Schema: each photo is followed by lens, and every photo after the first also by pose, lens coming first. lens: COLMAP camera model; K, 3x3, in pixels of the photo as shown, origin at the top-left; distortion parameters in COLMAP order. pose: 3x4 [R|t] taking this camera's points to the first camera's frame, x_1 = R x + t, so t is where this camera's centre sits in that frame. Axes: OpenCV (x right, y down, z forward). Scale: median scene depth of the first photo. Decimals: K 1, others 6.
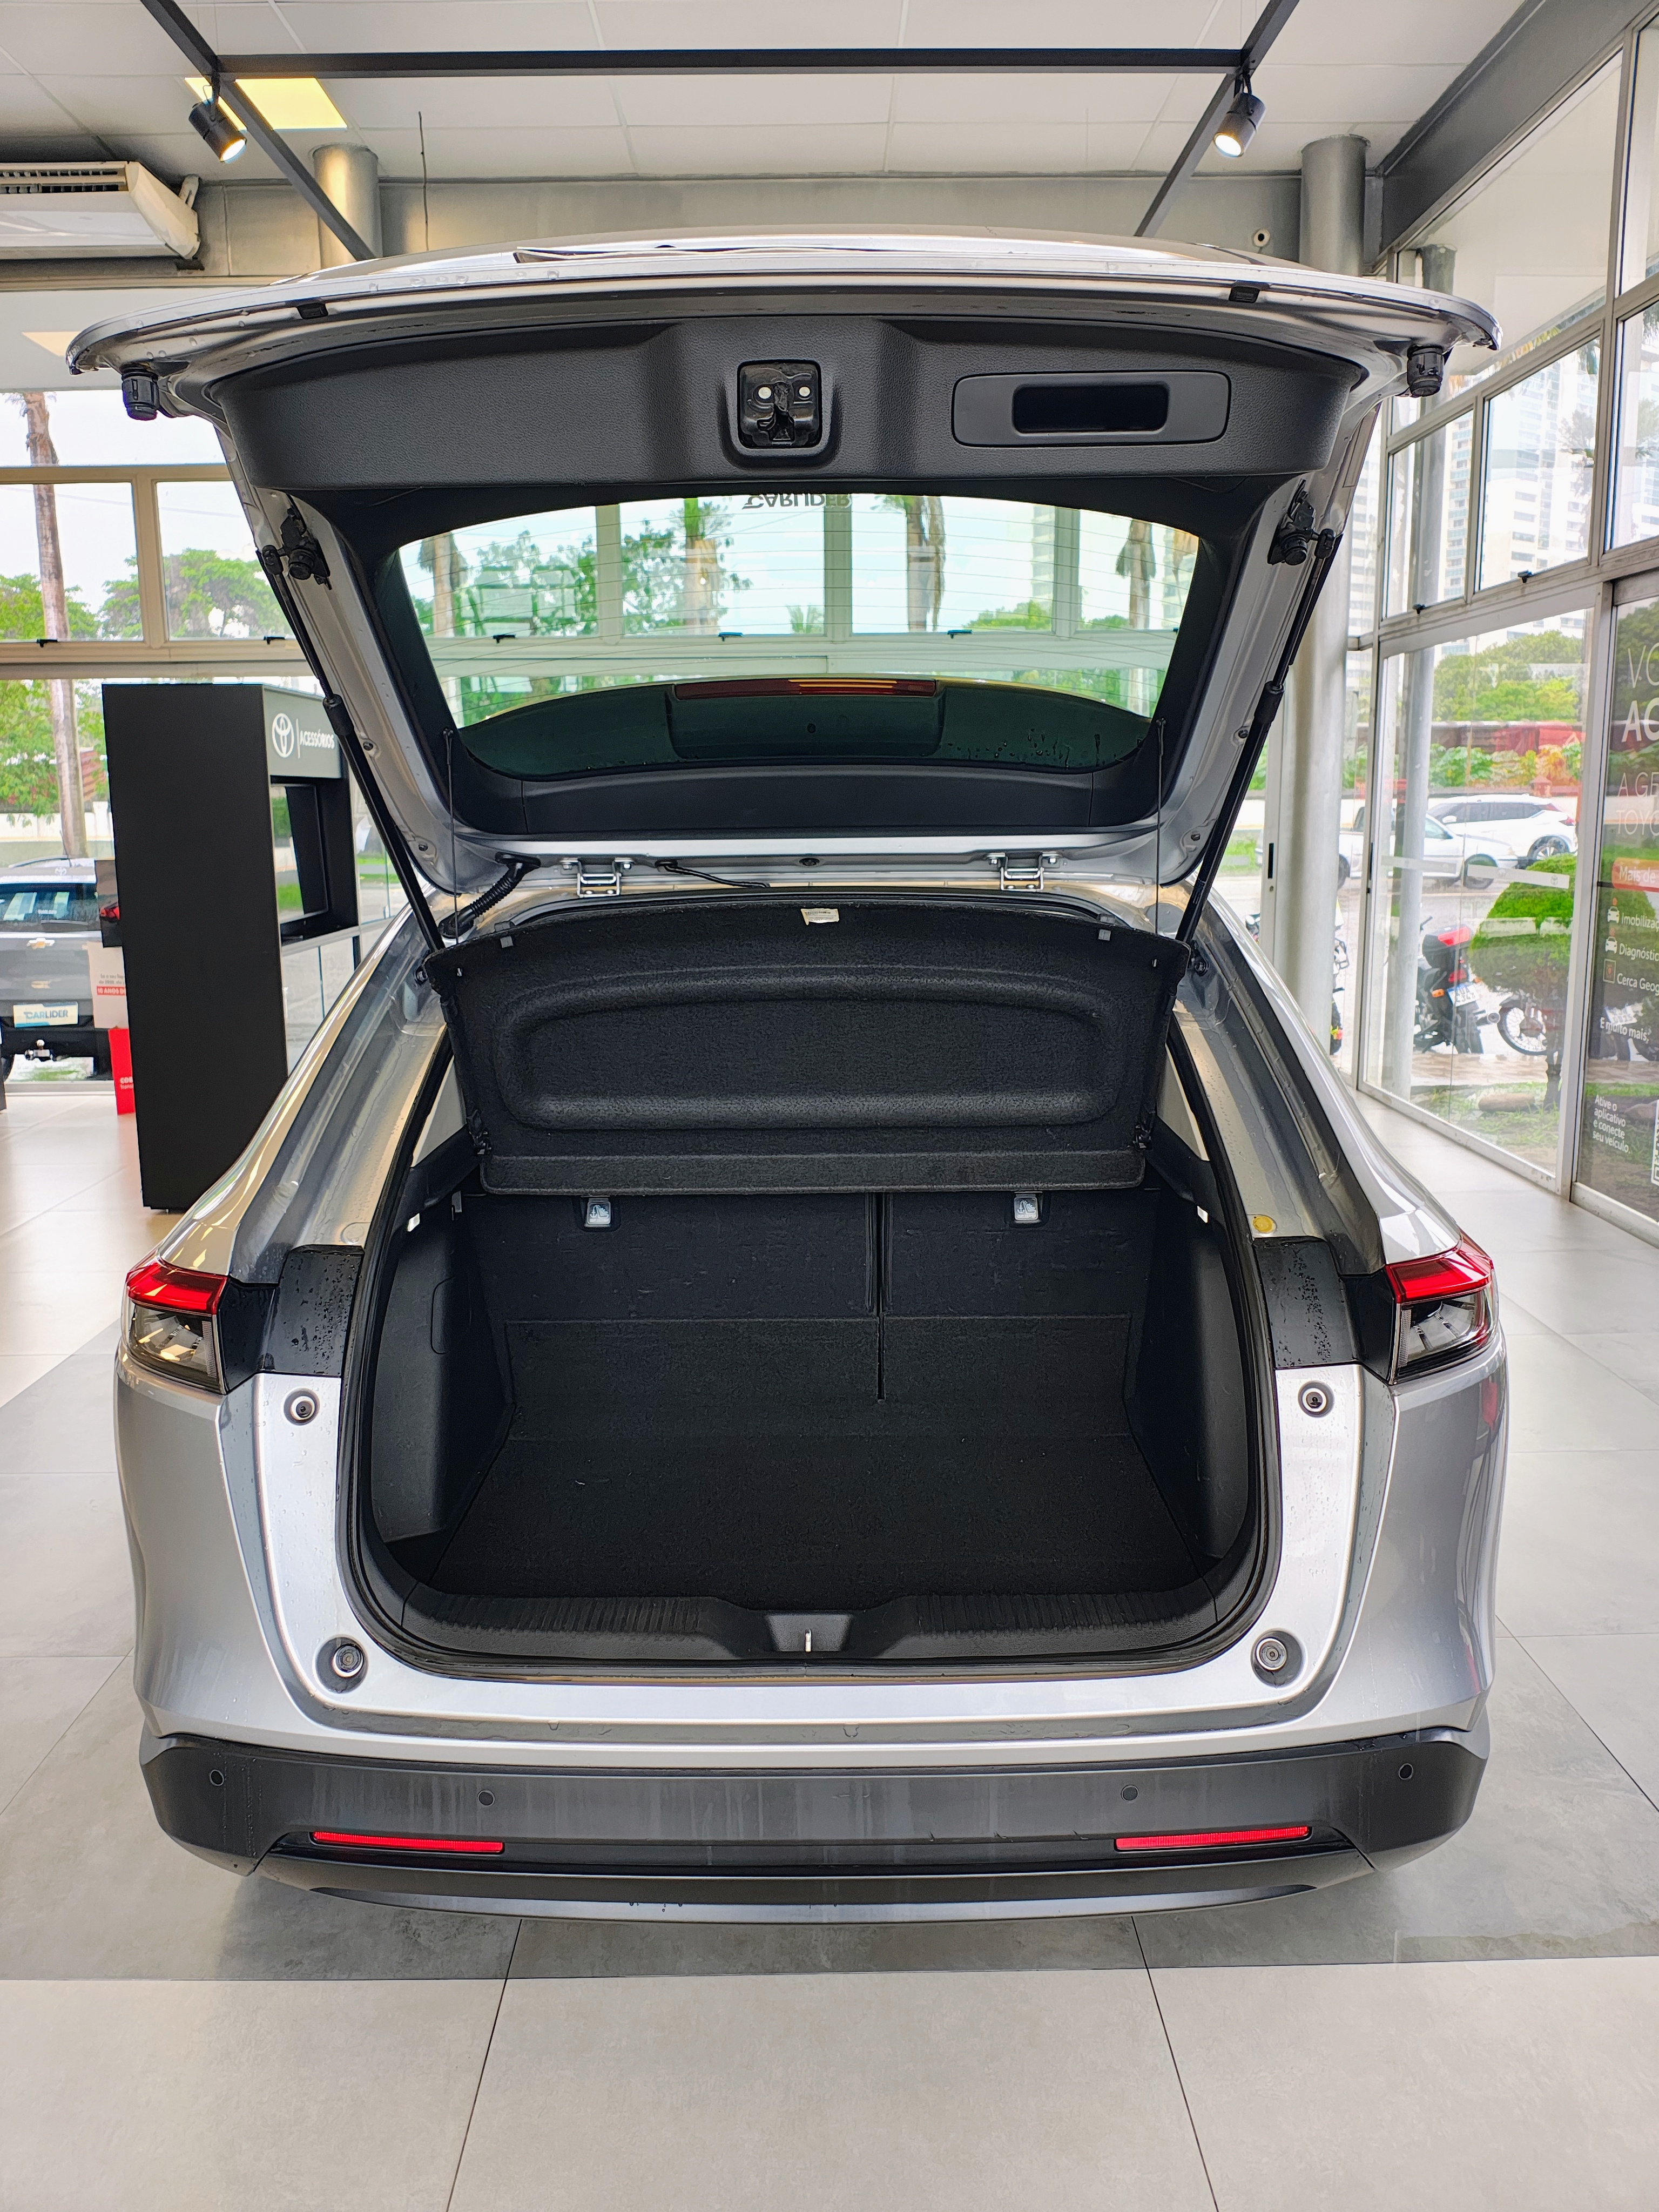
lens RADIAL K [[1651.7, 0, 829.5], [0, 1651.7, 1106.0], [0, 0, 1]] dist [-0.003380, -0.003389]
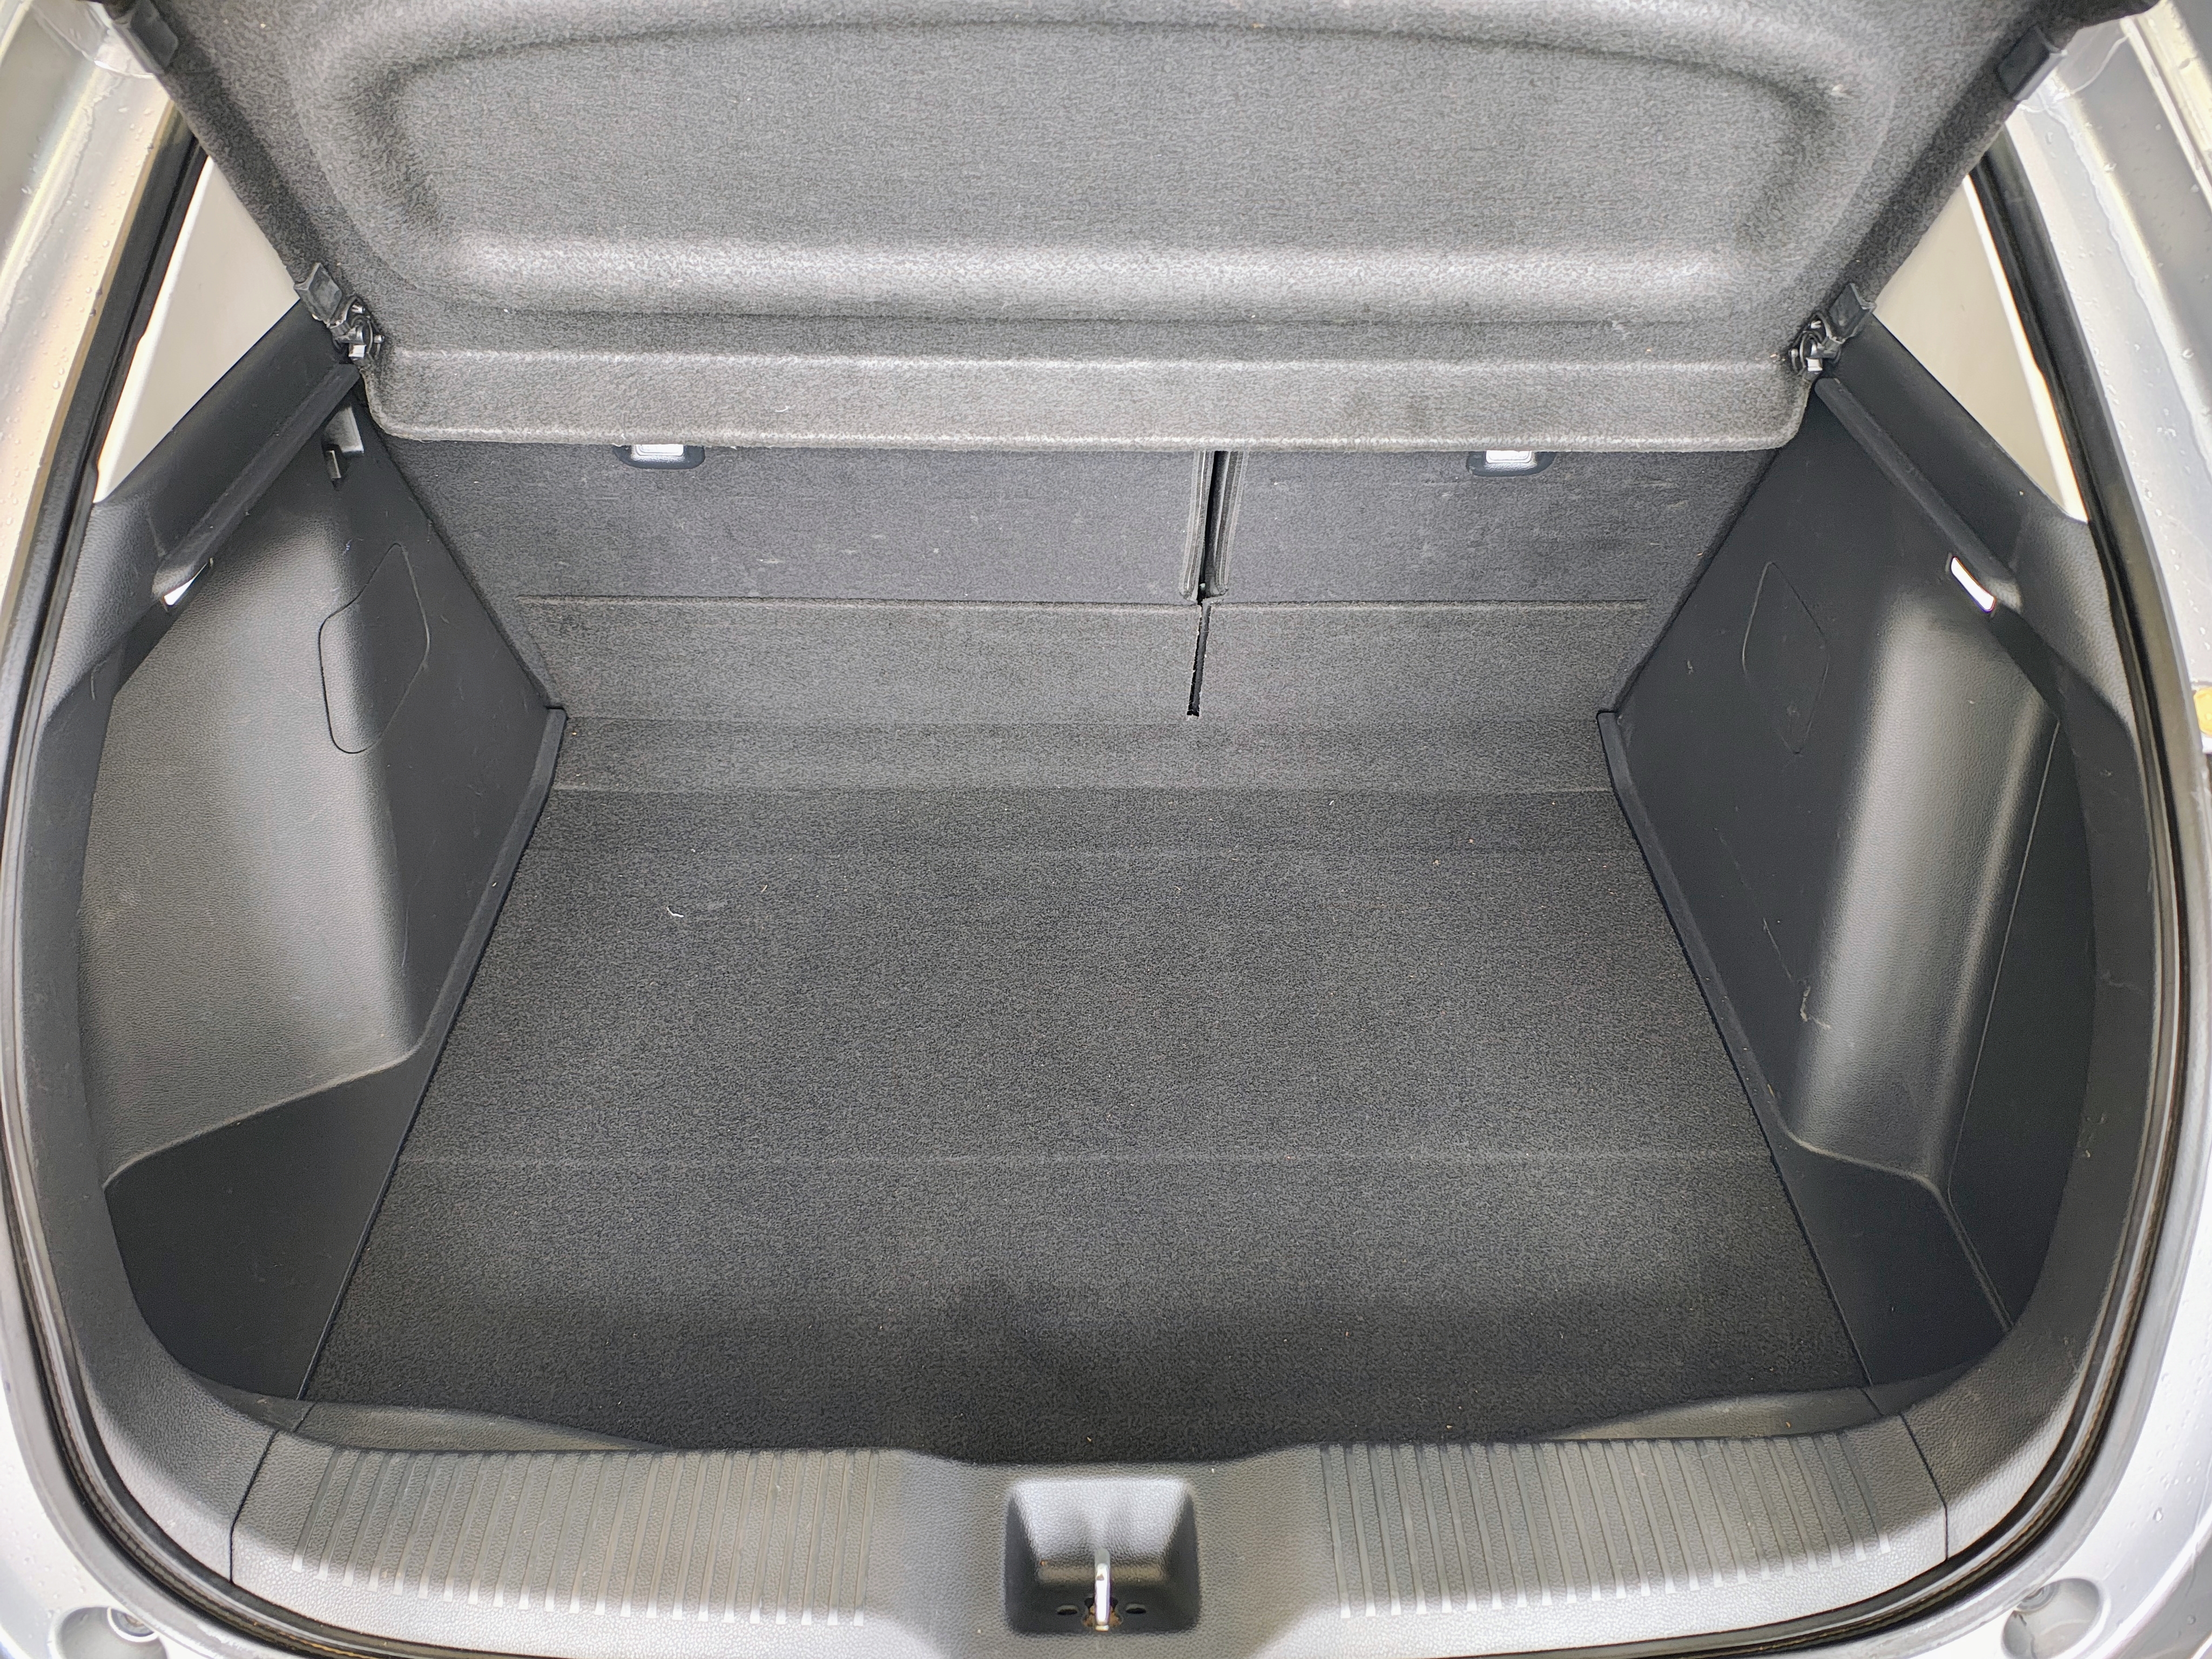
lens RADIAL K [[1595.5, 0, 1106.0], [0, 1595.5, 829.5], [0, 0, 1]] dist [0.002533, -0.065873]
pose [[0.999295, 0.010686, 0.035984, -0.022521], [-0.027020, 0.870204, 0.491950, -0.075546], [-0.026057, -0.492576, 0.869879, 0.553053]]
